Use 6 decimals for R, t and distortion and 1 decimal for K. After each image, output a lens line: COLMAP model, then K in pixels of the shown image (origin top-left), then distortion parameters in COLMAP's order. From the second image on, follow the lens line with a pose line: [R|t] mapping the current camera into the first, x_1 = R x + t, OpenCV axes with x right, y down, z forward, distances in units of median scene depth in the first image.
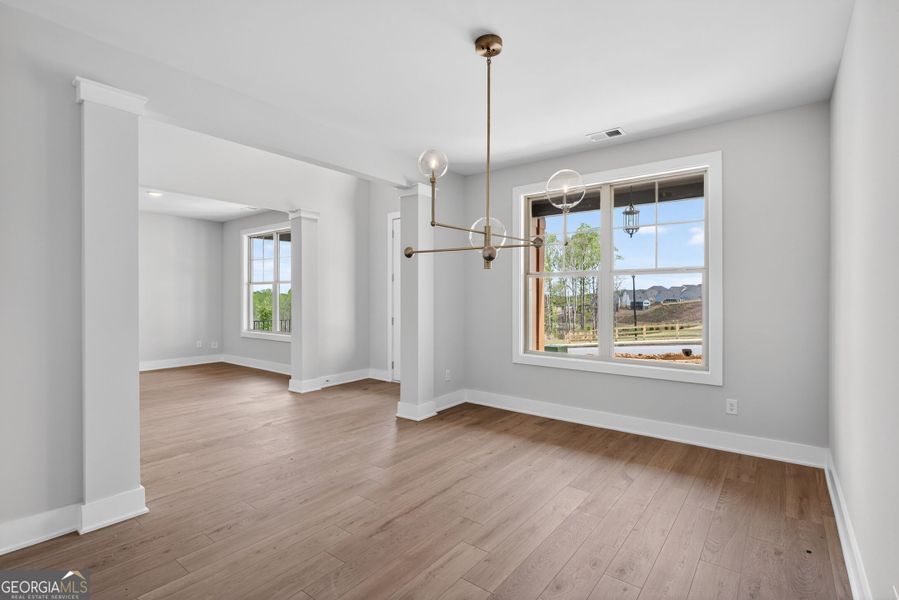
lens RADIAL K [[430.9, 0, 447.4], [0, 430.9, 295.4], [0, 0, 1]] dist [0.003356, -0.001987]
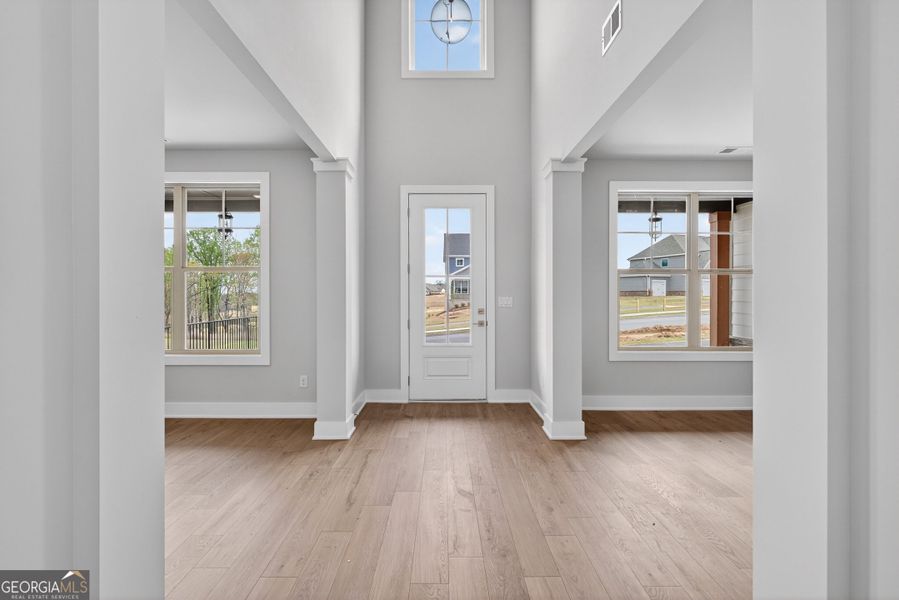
lens RADIAL K [[430.9, 0, 449.8], [0, 430.9, 294.9], [0, 0, 1]] dist [0.003356, -0.001987]
pose [[0.780939, -0.002194, 0.624603, -0.527840], [-0.000721, 0.999990, 0.004414, 0.002476], [-0.624607, -0.003897, 0.780930, 0.329286]]
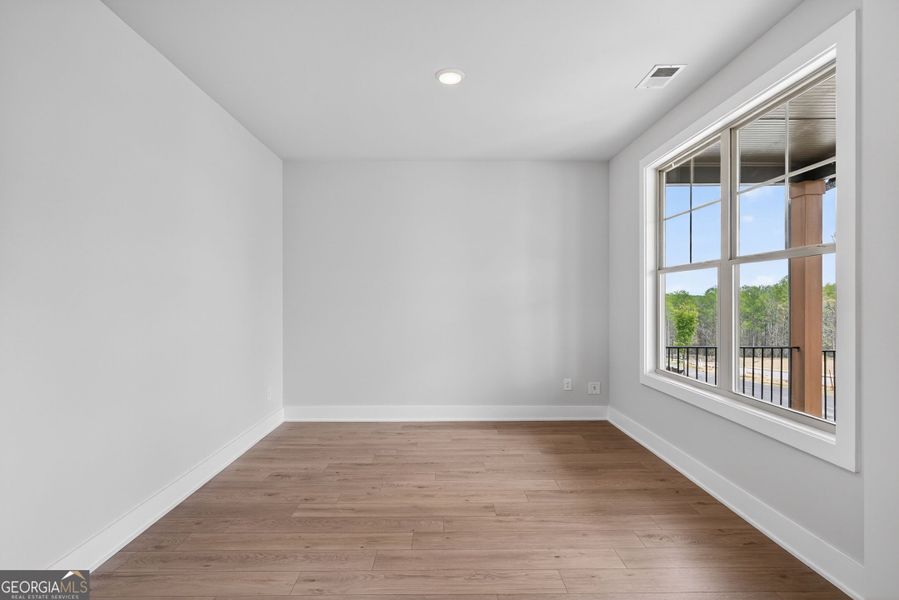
lens RADIAL K [[430.9, 0, 450.7], [0, 430.9, 297.8], [0, 0, 1]] dist [0.003356, -0.001987]
pose [[0.635388, -0.001625, -0.772191, -0.259795], [-0.002018, 0.999991, -0.003765, 0.004119], [0.772190, 0.003950, 0.635379, 0.570789]]
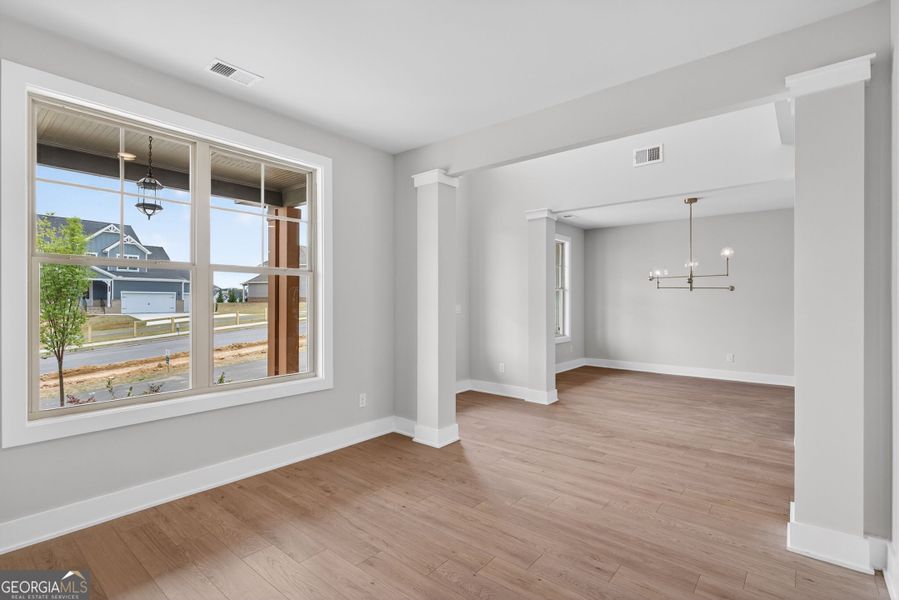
lens RADIAL K [[430.9, 0, 441.6], [0, 430.9, 299.1], [0, 0, 1]] dist [0.003356, -0.001987]
pose [[0.034521, 0.012032, 0.999332, -0.823452], [0.002255, 0.999924, -0.012117, 0.005925], [-0.999401, 0.002672, 0.034491, 0.772962]]
